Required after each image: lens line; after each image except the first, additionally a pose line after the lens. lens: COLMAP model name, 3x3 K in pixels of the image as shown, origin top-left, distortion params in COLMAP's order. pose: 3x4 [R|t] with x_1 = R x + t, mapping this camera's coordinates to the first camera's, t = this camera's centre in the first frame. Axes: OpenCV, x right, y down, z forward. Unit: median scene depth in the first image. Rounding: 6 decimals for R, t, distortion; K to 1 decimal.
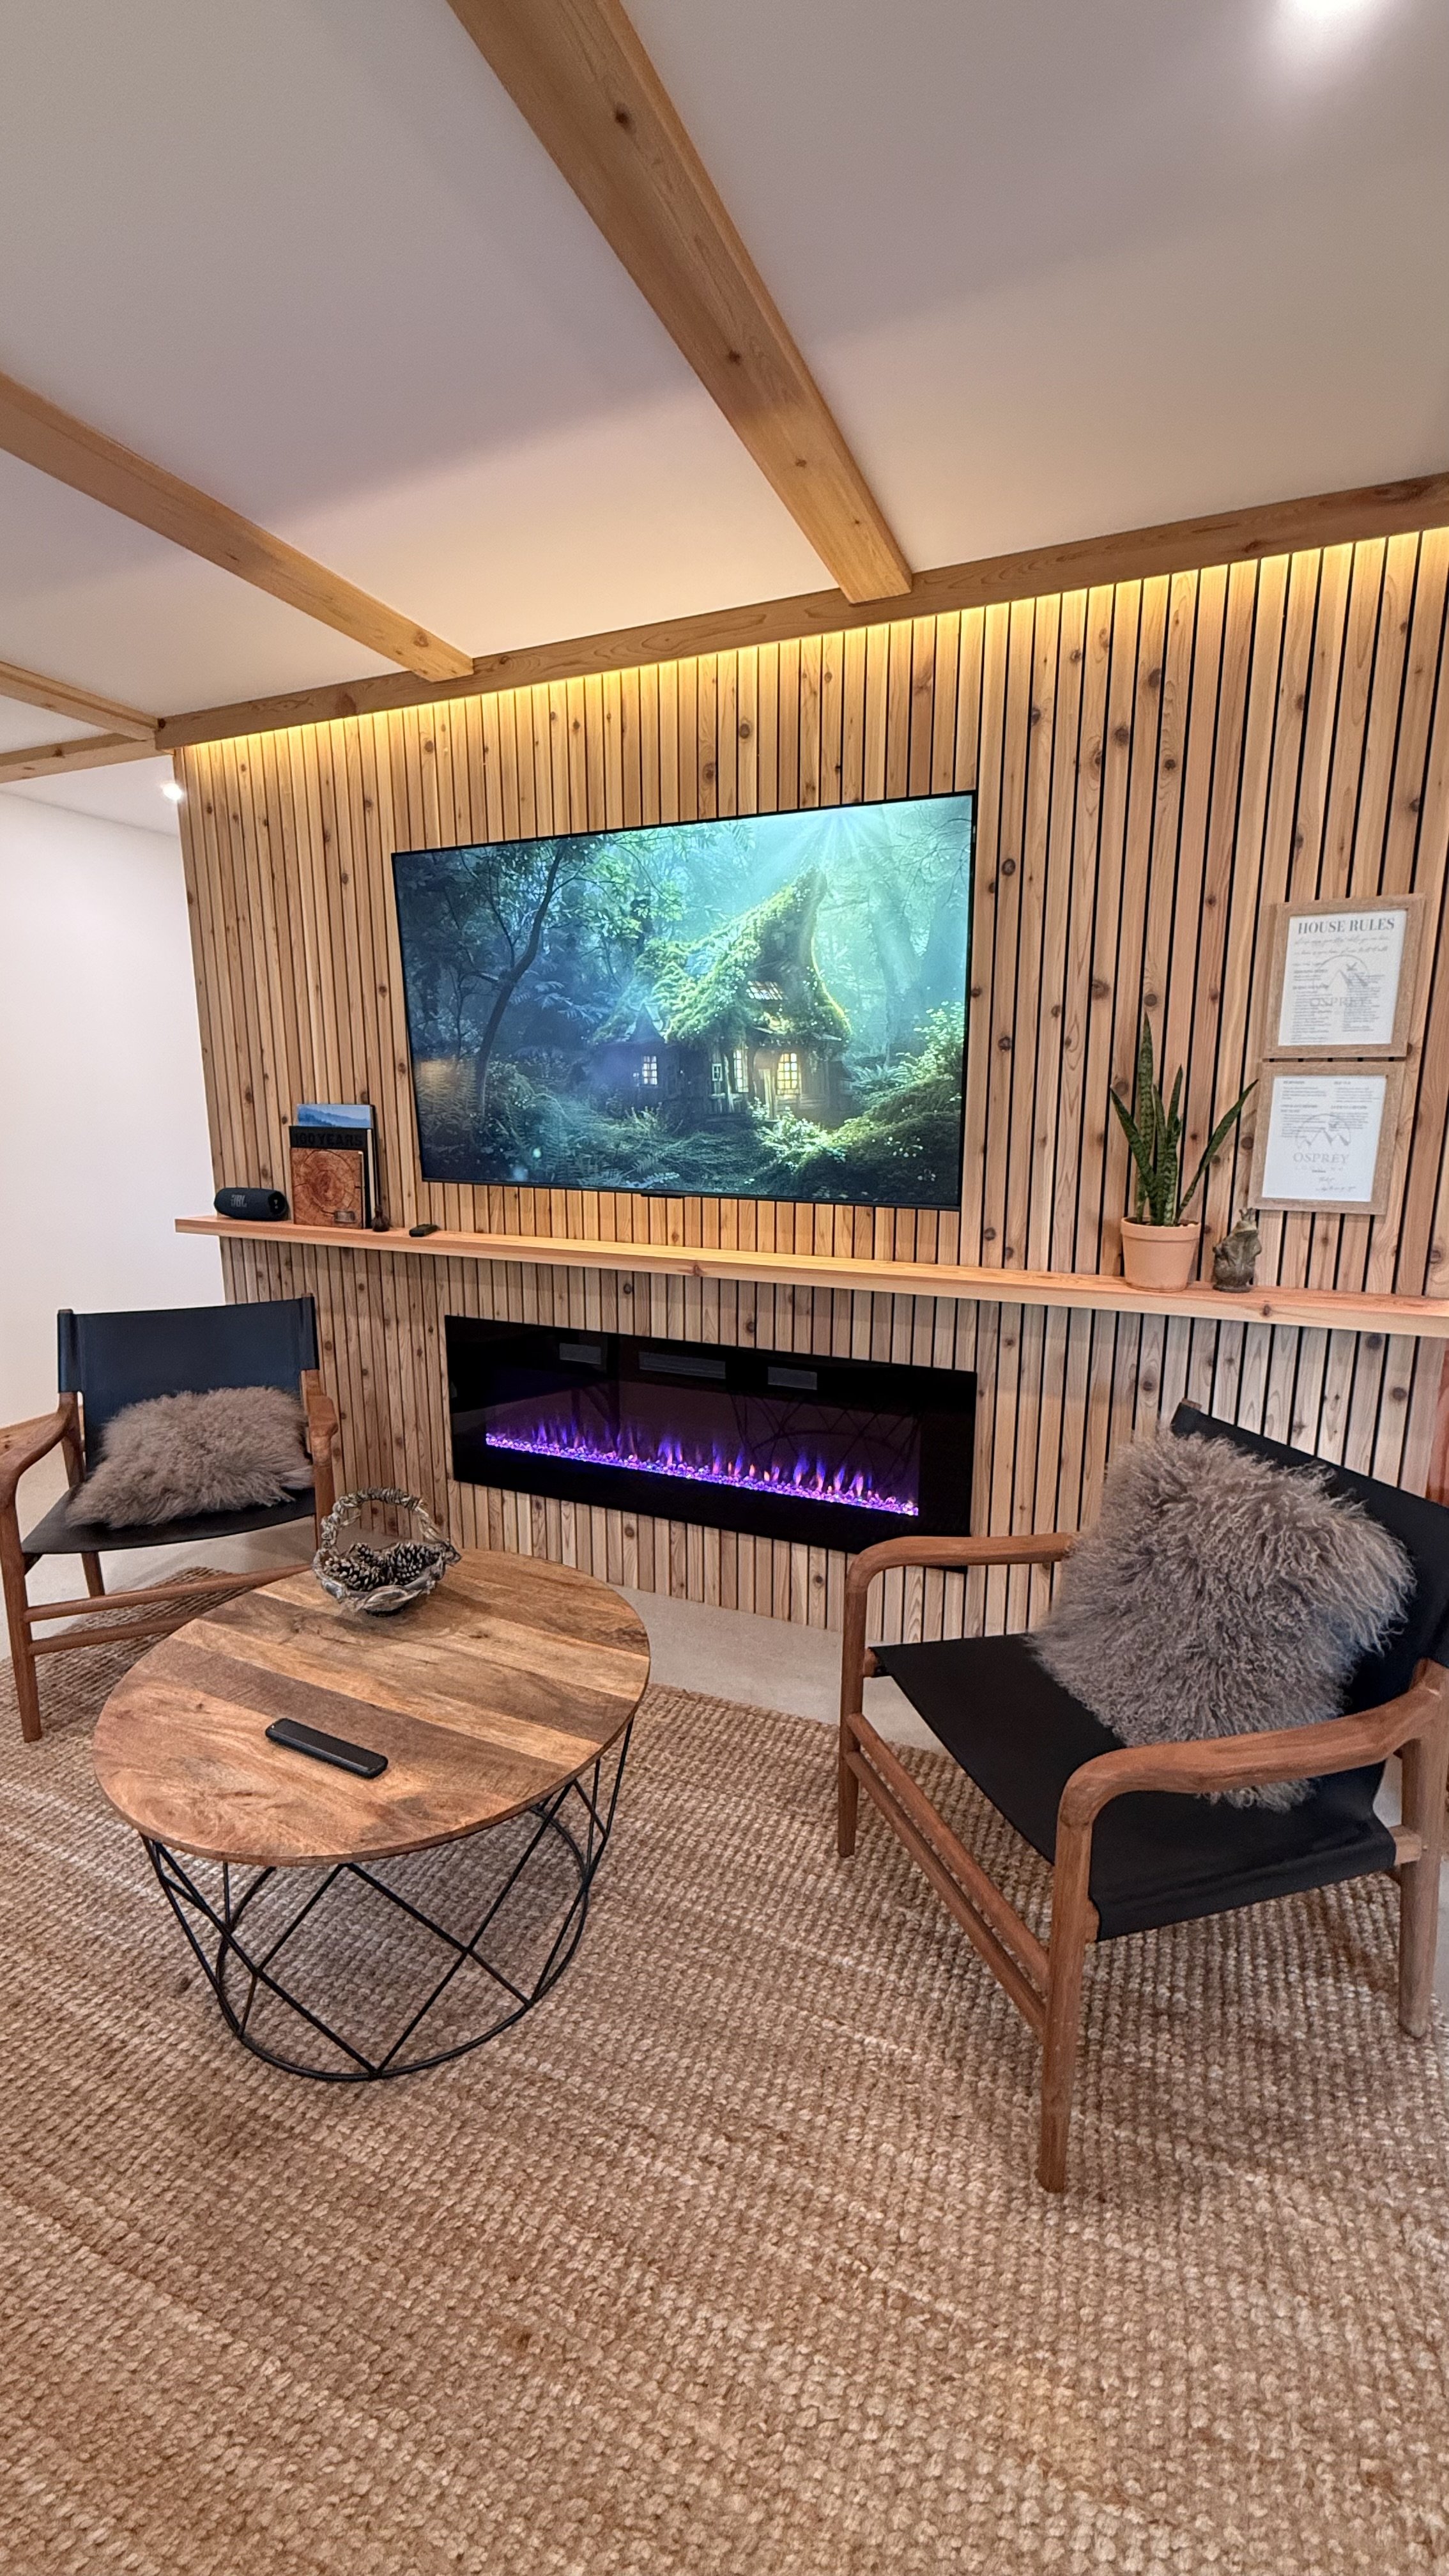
lens RADIAL K [[1033.6, 0, 724.5], [0, 1033.6, 1288.0], [0, 0, 1]] dist [0.001604, 0.000233]
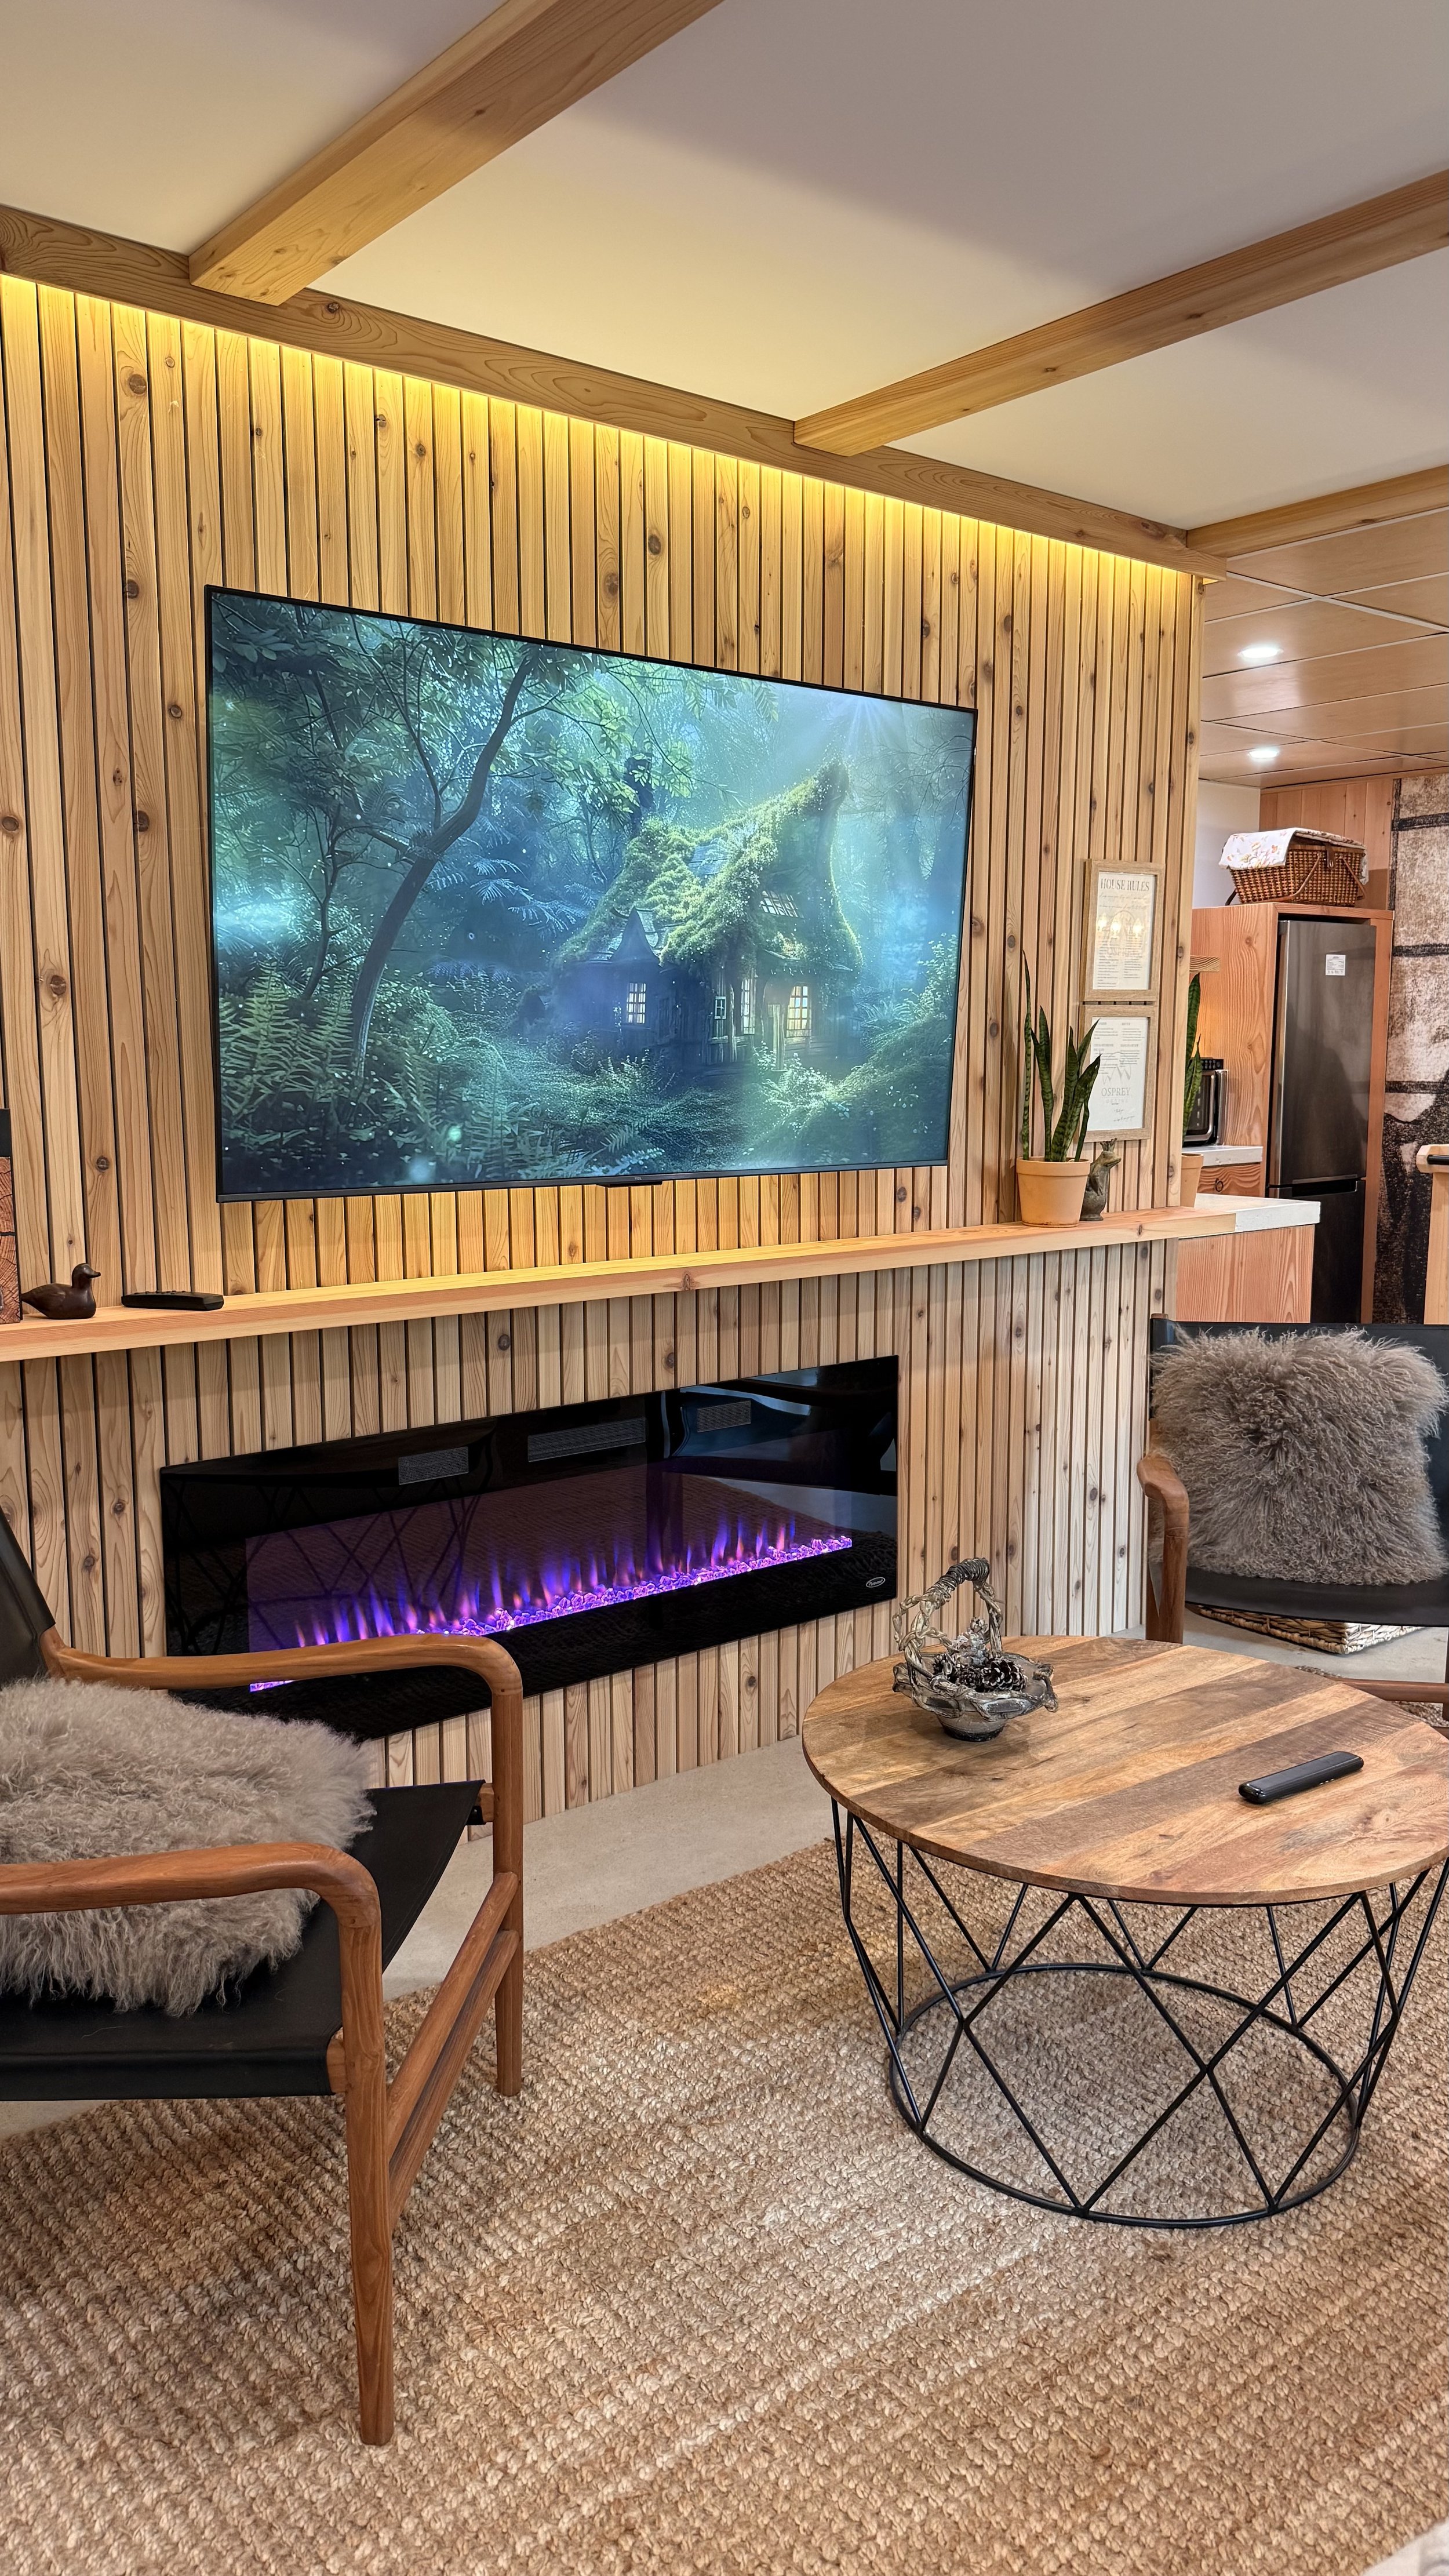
lens RADIAL K [[1809.4, 0, 732.4], [0, 1809.4, 1309.0], [0, 0, 1]] dist [0.207974, -0.449478]
pose [[0.463419, -0.128781, 0.876732, -1.179169], [0.175952, 0.983056, 0.051394, -0.060431], [-0.868495, 0.130446, 0.478226, 0.390965]]
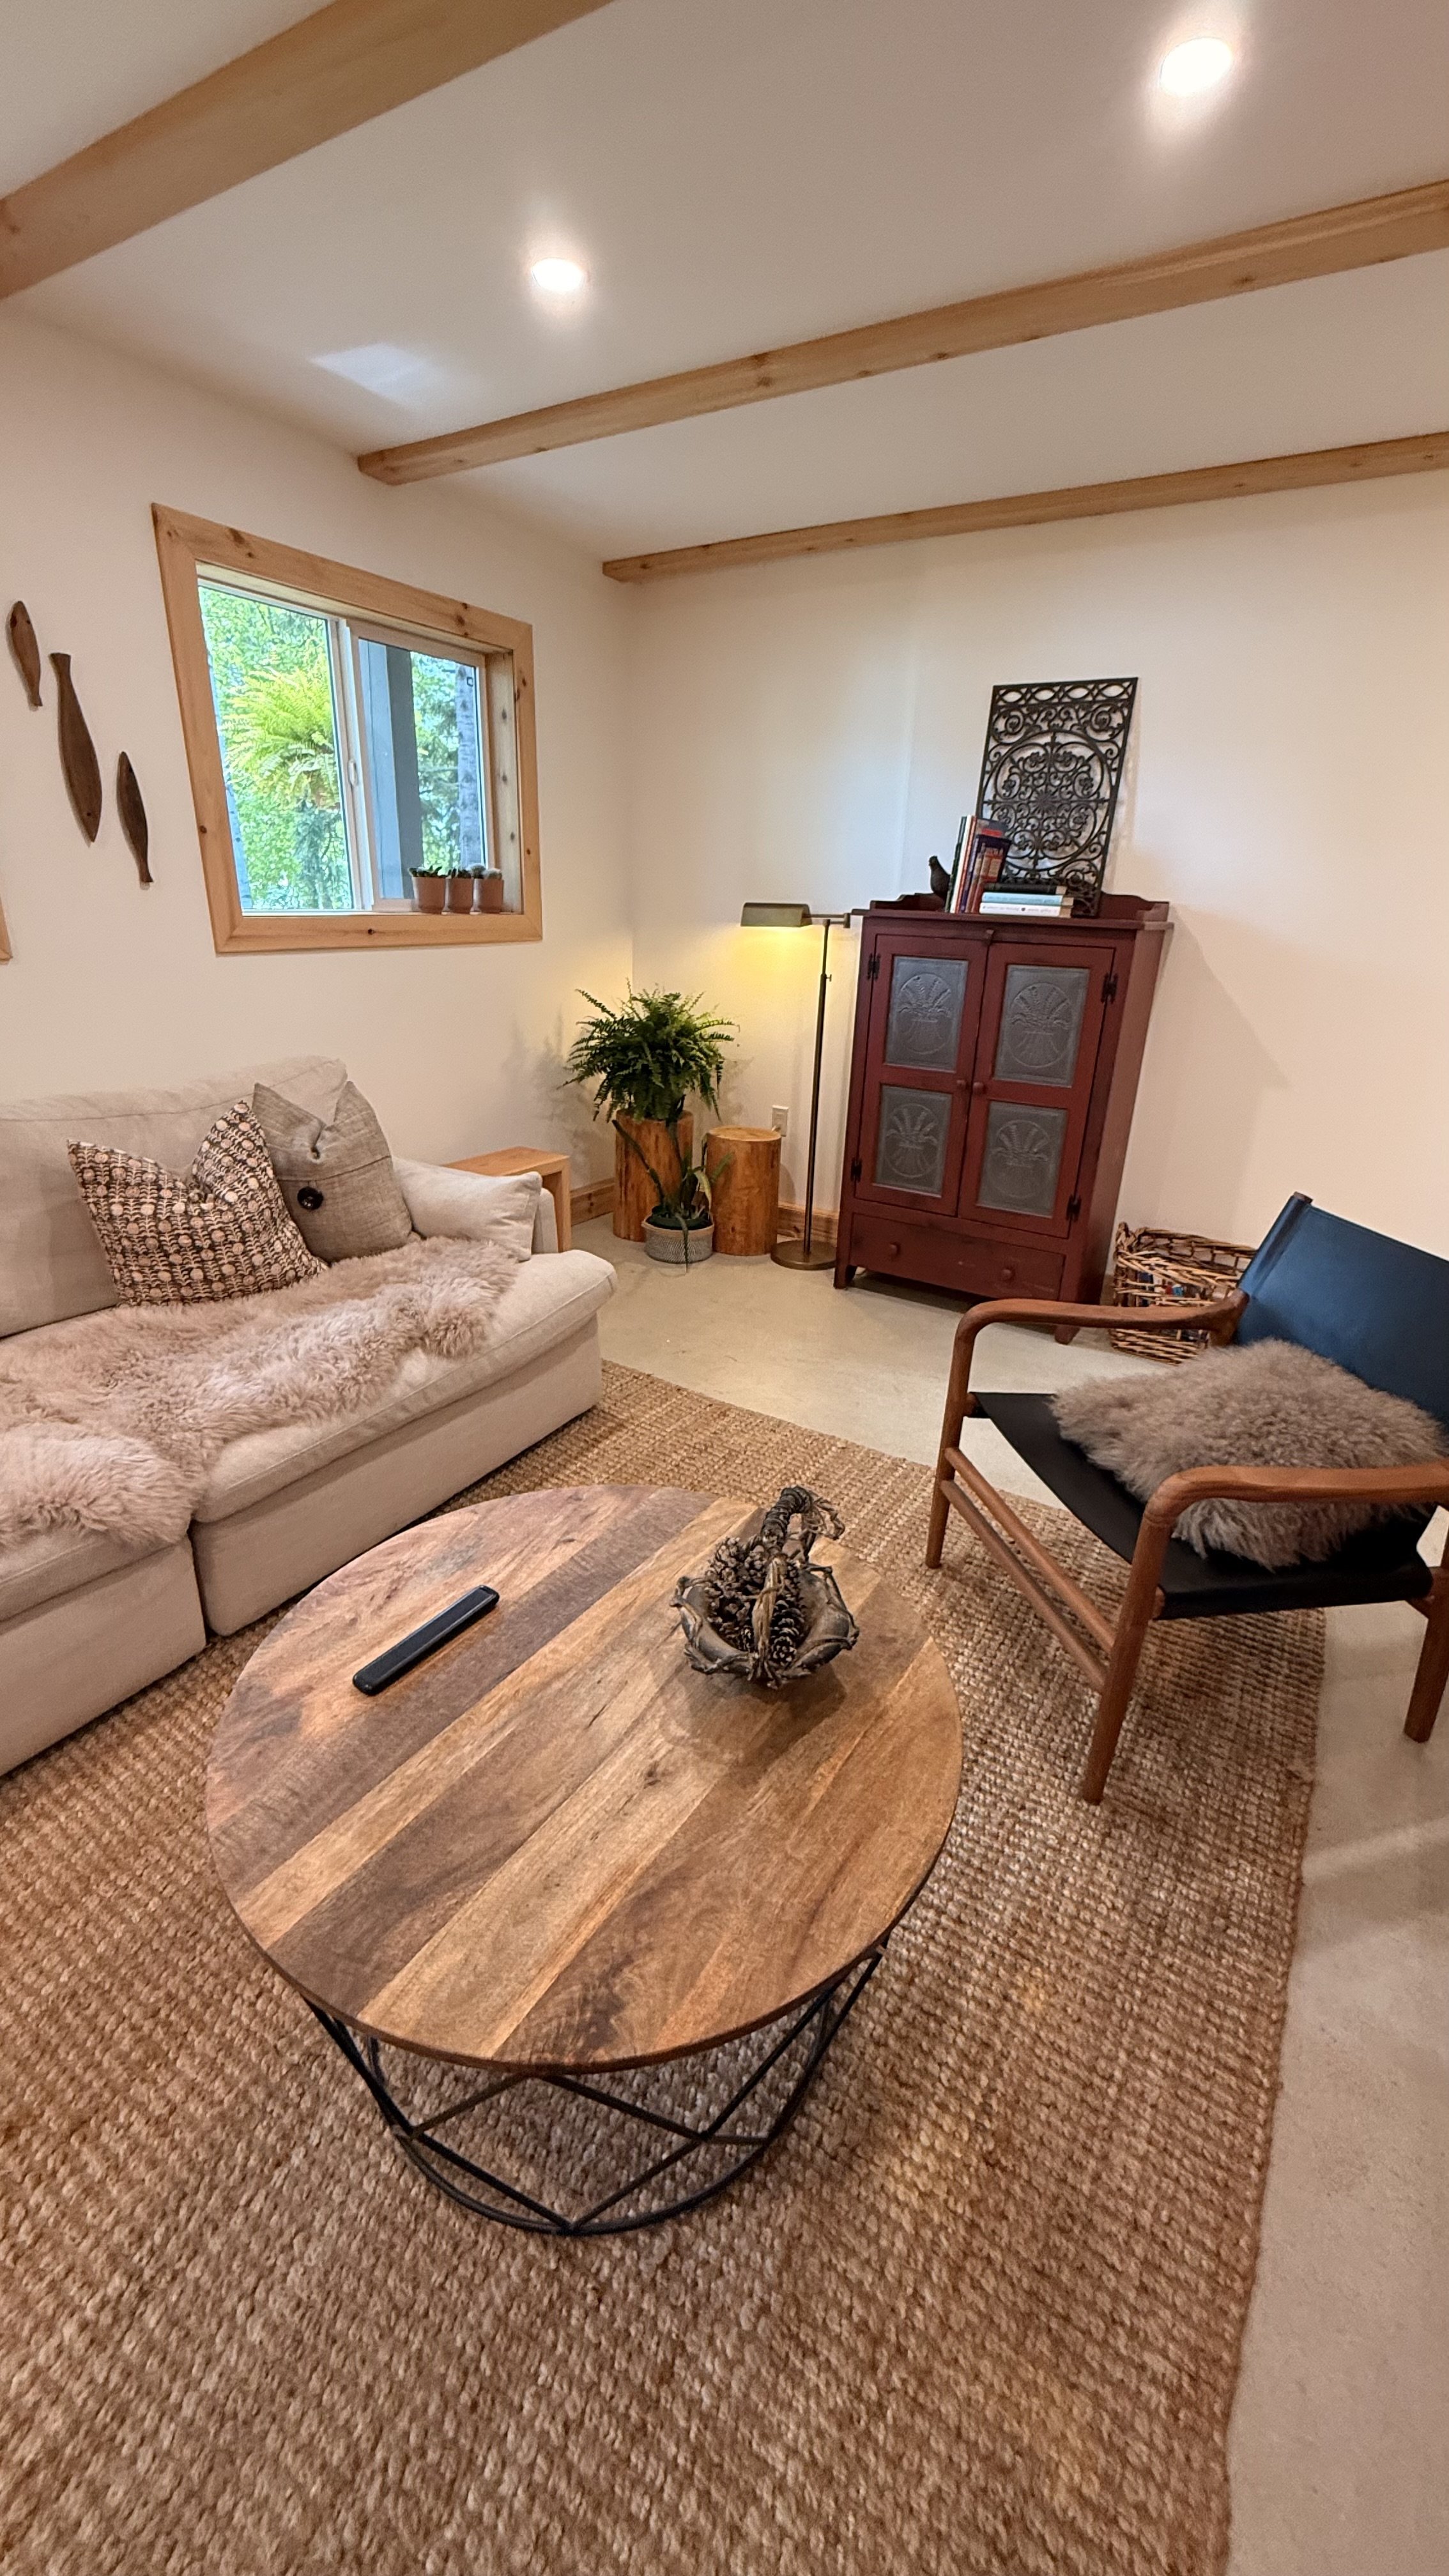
lens RADIAL K [[1033.6, 0, 724.5], [0, 1033.6, 1288.0], [0, 0, 1]] dist [0.001604, 0.000233]
pose [[-0.155881, 0.354860, -0.921833, 0.164902], [-0.225576, 0.895791, 0.382980, -0.124828], [0.961674, 0.267643, -0.059589, 0.754533]]
